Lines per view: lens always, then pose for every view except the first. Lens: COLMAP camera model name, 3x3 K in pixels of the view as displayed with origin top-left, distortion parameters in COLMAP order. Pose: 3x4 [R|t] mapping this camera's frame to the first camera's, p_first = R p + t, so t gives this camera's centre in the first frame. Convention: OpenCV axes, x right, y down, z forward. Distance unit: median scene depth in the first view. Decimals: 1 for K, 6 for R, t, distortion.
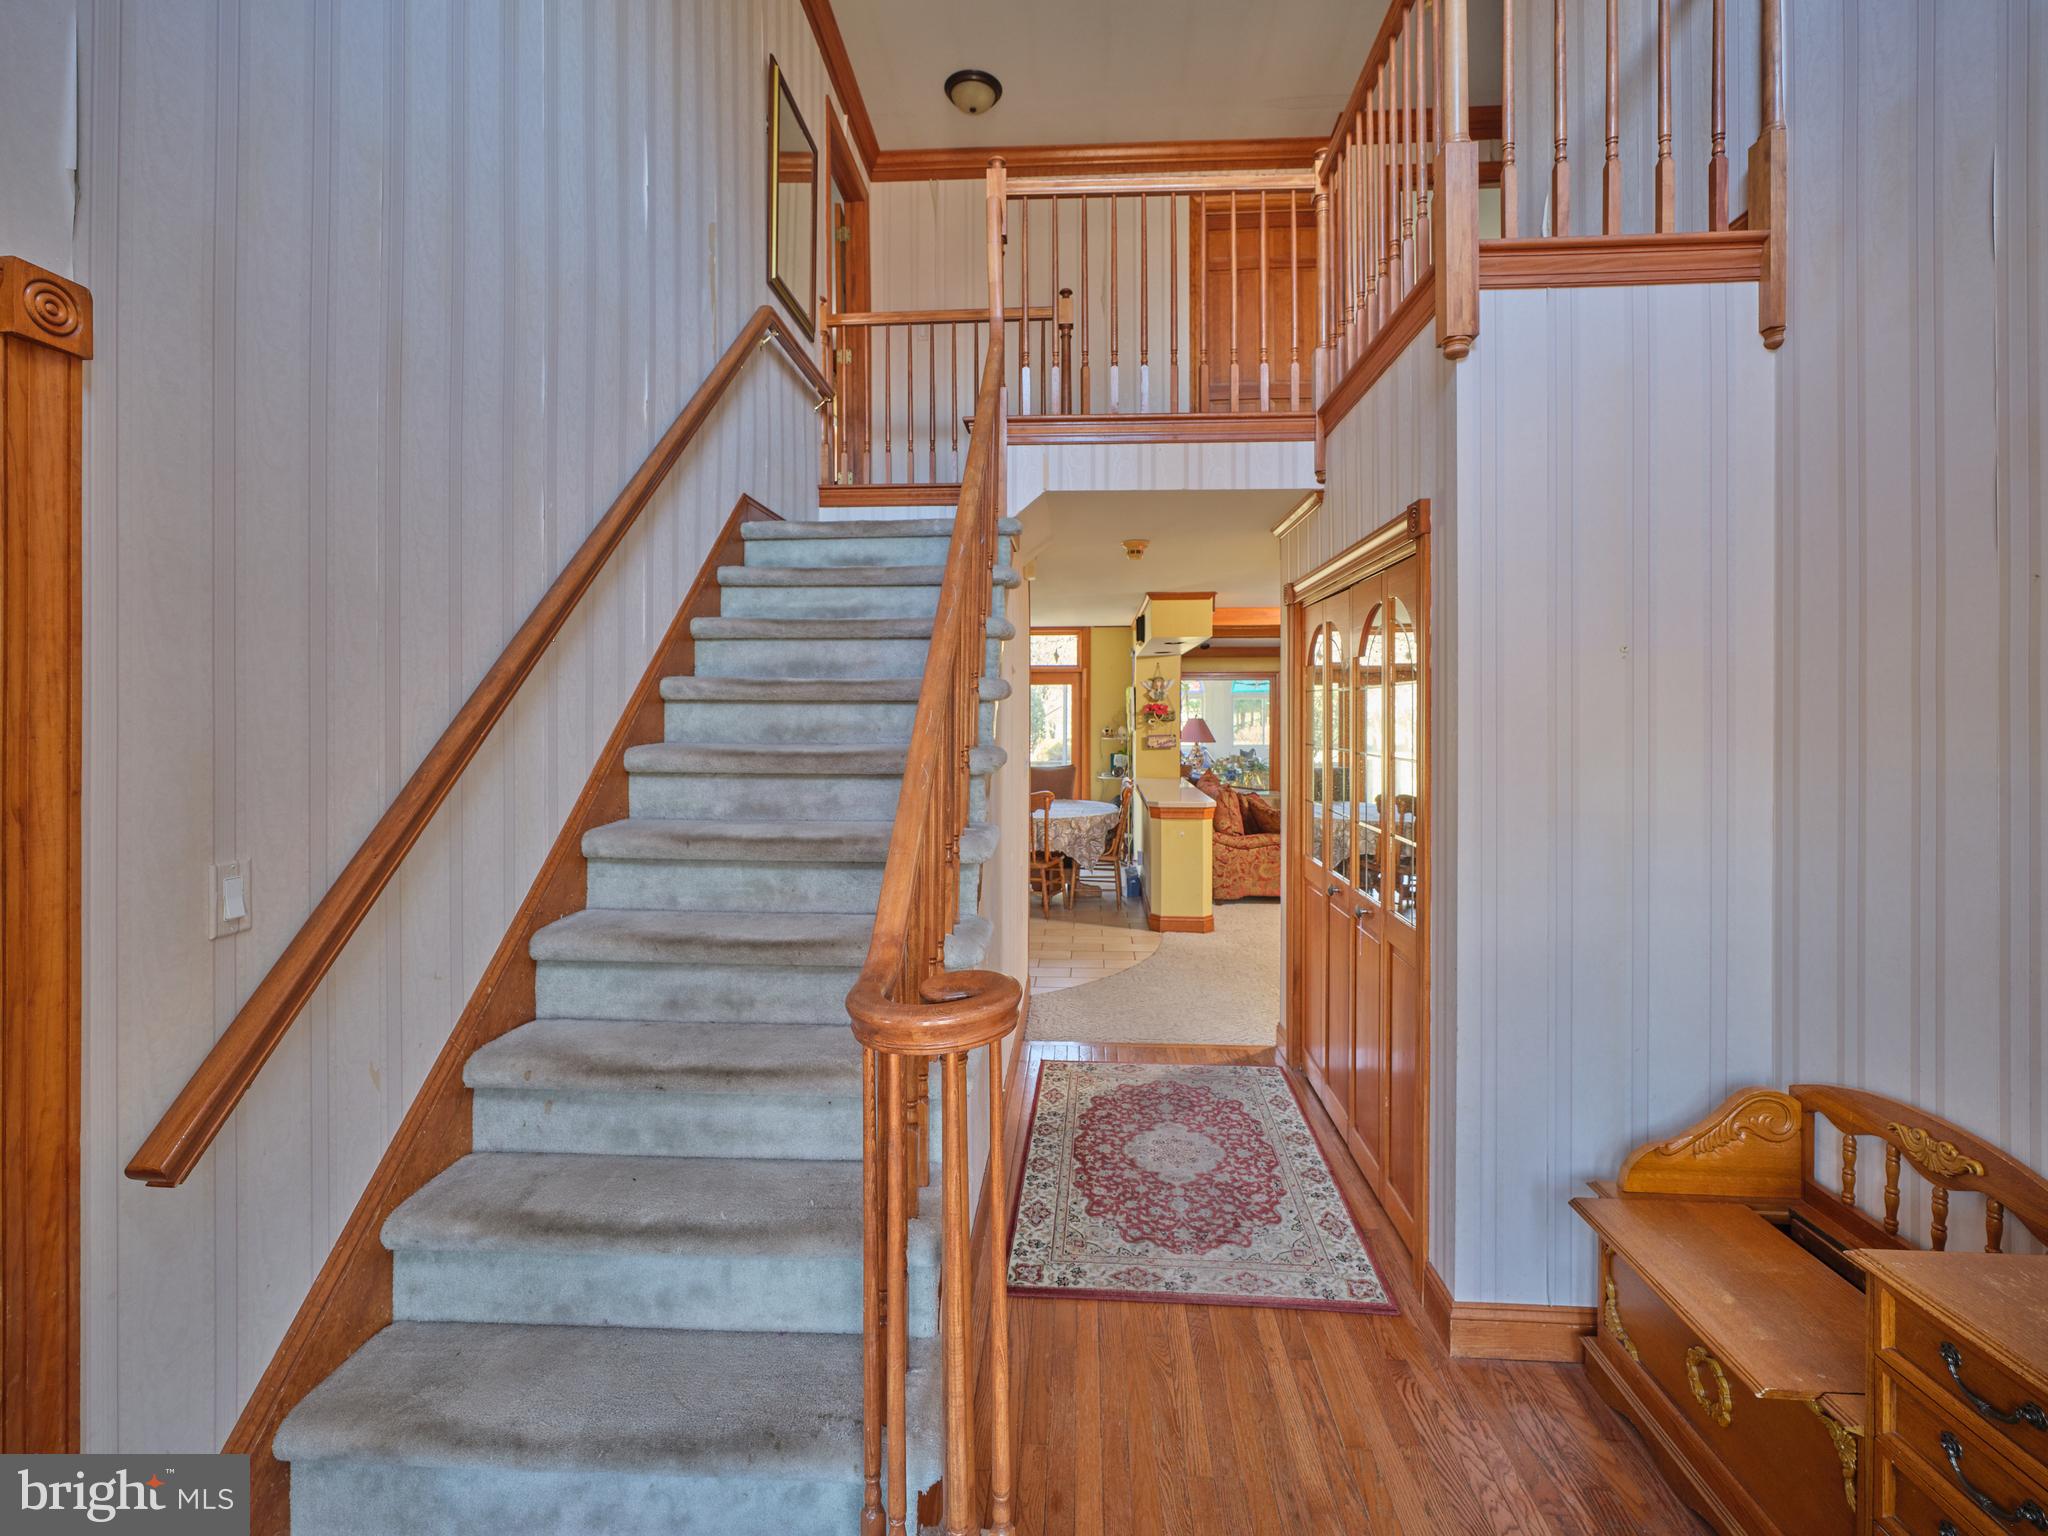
lens RADIAL K [[935.4, 0, 1022.6], [0, 935.4, 720.7], [0, 0, 1]] dist [-0.002181, 0.000974]
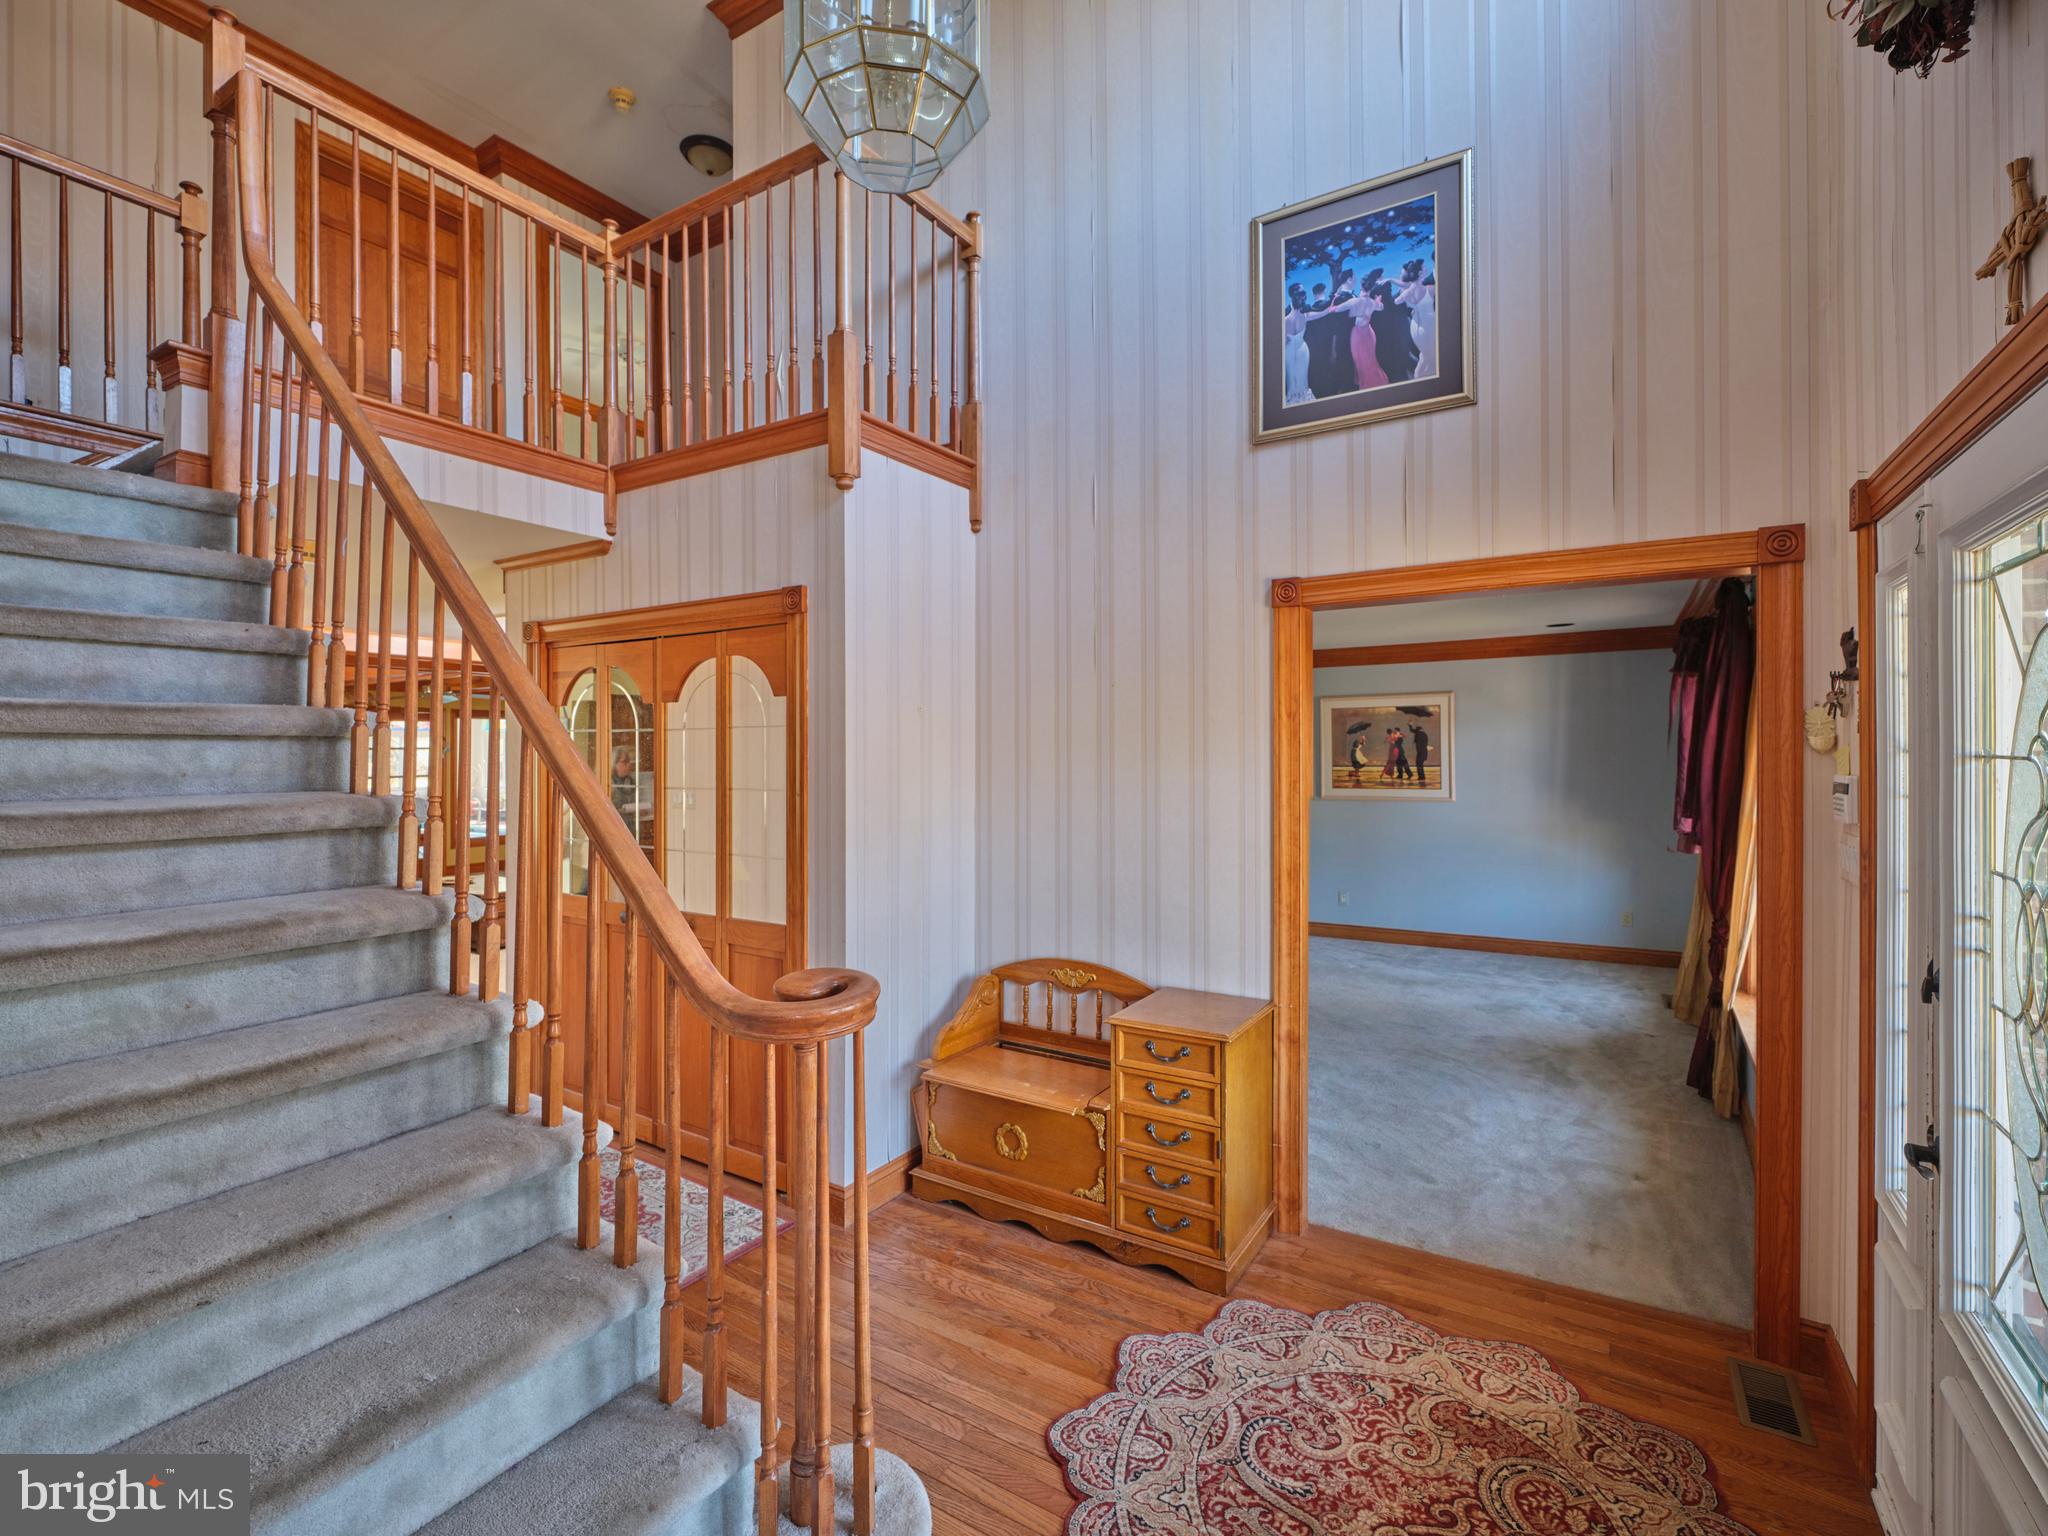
lens RADIAL K [[935.4, 0, 1033.9], [0, 935.4, 762.5], [0, 0, 1]] dist [-0.002181, 0.000974]
pose [[0.465203, -0.010964, 0.885136, -0.604295], [0.009152, 0.999929, 0.007575, -0.000024], [-0.885157, 0.004577, 0.465270, 0.127828]]
